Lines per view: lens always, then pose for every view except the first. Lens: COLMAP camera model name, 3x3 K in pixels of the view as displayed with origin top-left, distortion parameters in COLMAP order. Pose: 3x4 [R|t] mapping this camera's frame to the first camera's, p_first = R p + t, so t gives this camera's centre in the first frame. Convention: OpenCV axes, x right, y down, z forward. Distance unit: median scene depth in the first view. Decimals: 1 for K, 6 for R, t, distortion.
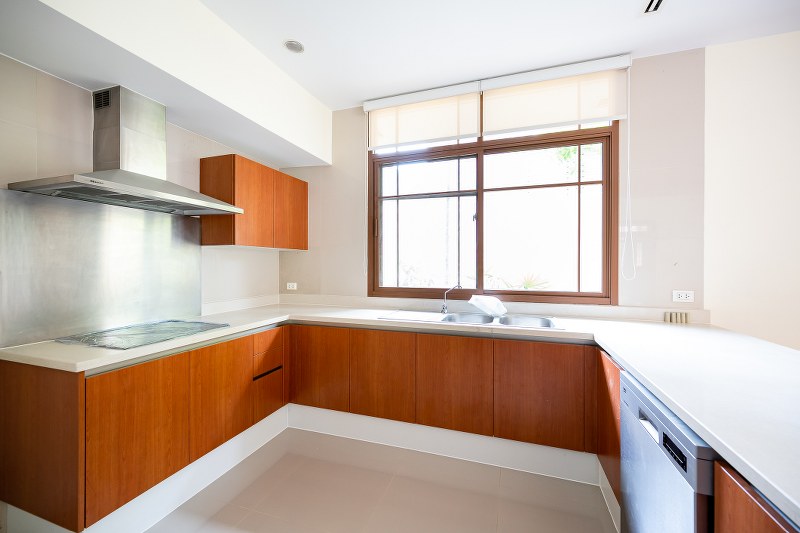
lens RADIAL K [[340.0, 0, 397.9], [0, 340.0, 259.3], [0, 0, 1]] dist [0.010331, -0.002043]
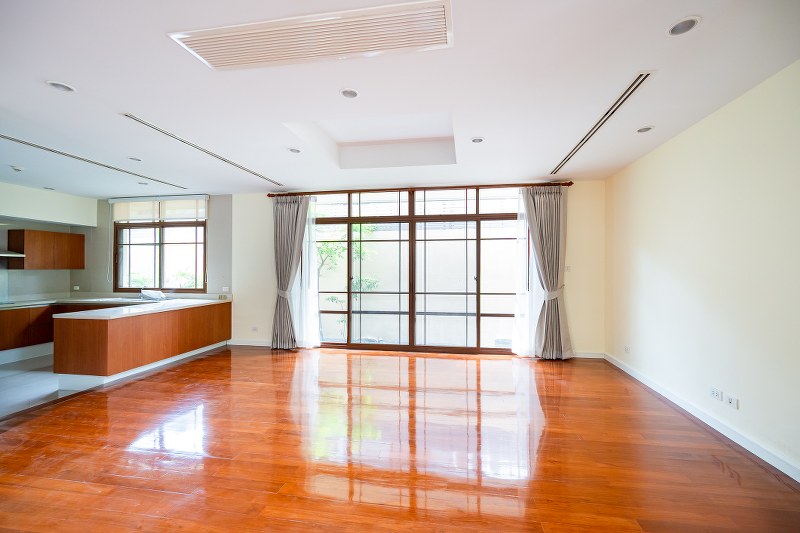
lens RADIAL K [[340.0, 0, 416.6], [0, 340.0, 264.2], [0, 0, 1]] dist [0.010331, -0.002043]
pose [[0.986058, -0.001452, 0.166397, 1.497168], [0.001060, 0.999996, 0.002445, -0.070026], [-0.166400, -0.002234, 0.986056, -1.467219]]
